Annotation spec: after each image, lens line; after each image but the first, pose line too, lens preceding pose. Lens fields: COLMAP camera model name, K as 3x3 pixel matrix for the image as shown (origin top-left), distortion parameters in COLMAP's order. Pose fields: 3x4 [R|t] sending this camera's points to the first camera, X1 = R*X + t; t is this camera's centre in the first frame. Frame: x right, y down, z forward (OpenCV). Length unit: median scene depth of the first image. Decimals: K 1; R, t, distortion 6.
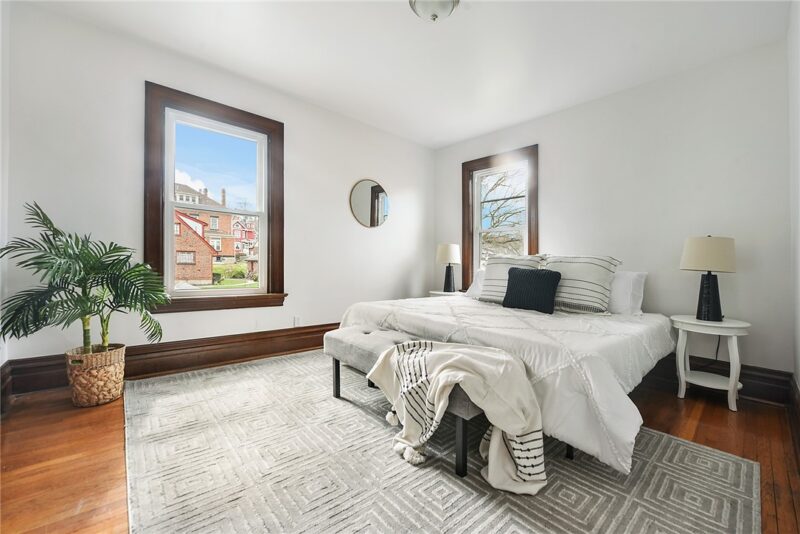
lens RADIAL K [[316.0, 0, 398.2], [0, 316.0, 271.4], [0, 0, 1]] dist [0.017959, -0.000027]
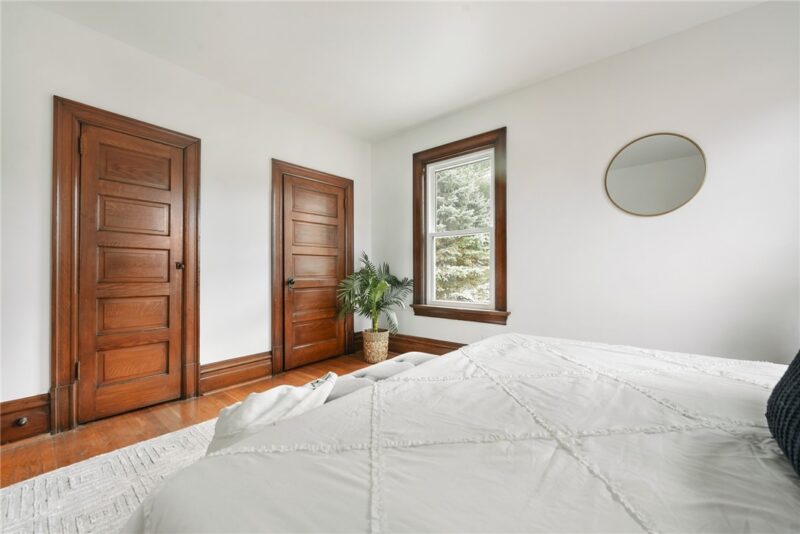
lens RADIAL K [[316.0, 0, 398.2], [0, 316.0, 271.4], [0, 0, 1]] dist [0.017959, -0.000027]
pose [[0.141543, -0.004385, -0.989922, 0.507939], [0.005027, 0.999980, -0.003711, -0.046052], [0.989919, -0.004451, 0.141562, 0.566615]]
